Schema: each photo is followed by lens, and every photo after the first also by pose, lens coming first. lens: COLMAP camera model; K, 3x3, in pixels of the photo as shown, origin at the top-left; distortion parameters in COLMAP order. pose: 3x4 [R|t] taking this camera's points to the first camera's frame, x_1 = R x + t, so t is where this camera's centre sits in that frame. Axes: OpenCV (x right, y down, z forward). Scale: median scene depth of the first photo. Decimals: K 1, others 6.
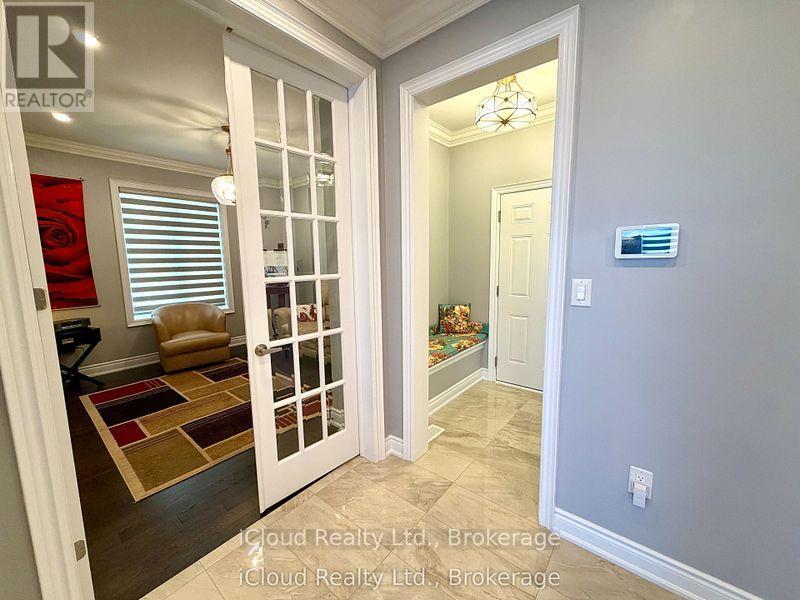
lens RADIAL K [[317.2, 0, 399.3], [0, 317.2, 298.0], [0, 0, 1]] dist [0.000703, -0.000089]
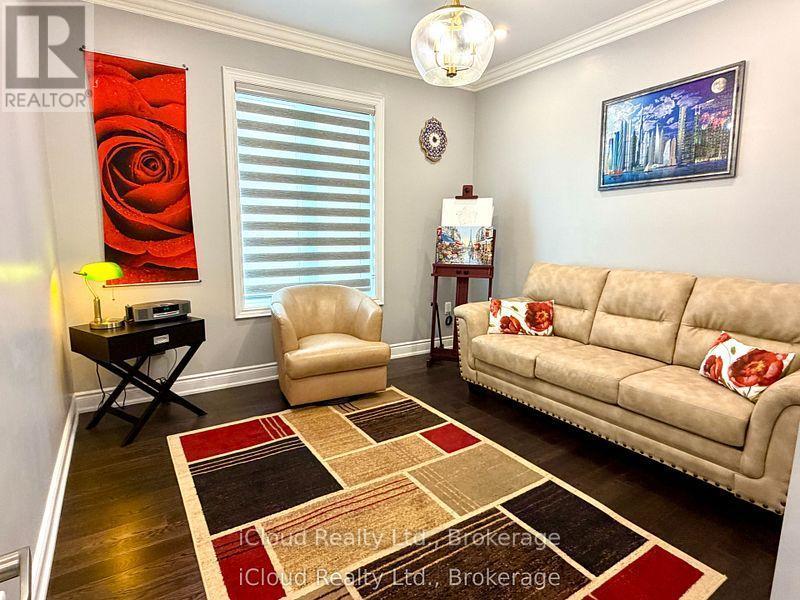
lens RADIAL K [[432.9, 0, 400.0], [0, 432.9, 300.0], [0, 0, 1]] dist [0.002394, 0.000723]
pose [[0.950710, 0.074572, -0.300982, -0.325325], [-0.062985, 0.996858, 0.048032, -0.003912], [0.303618, -0.026707, 0.952419, 0.321133]]
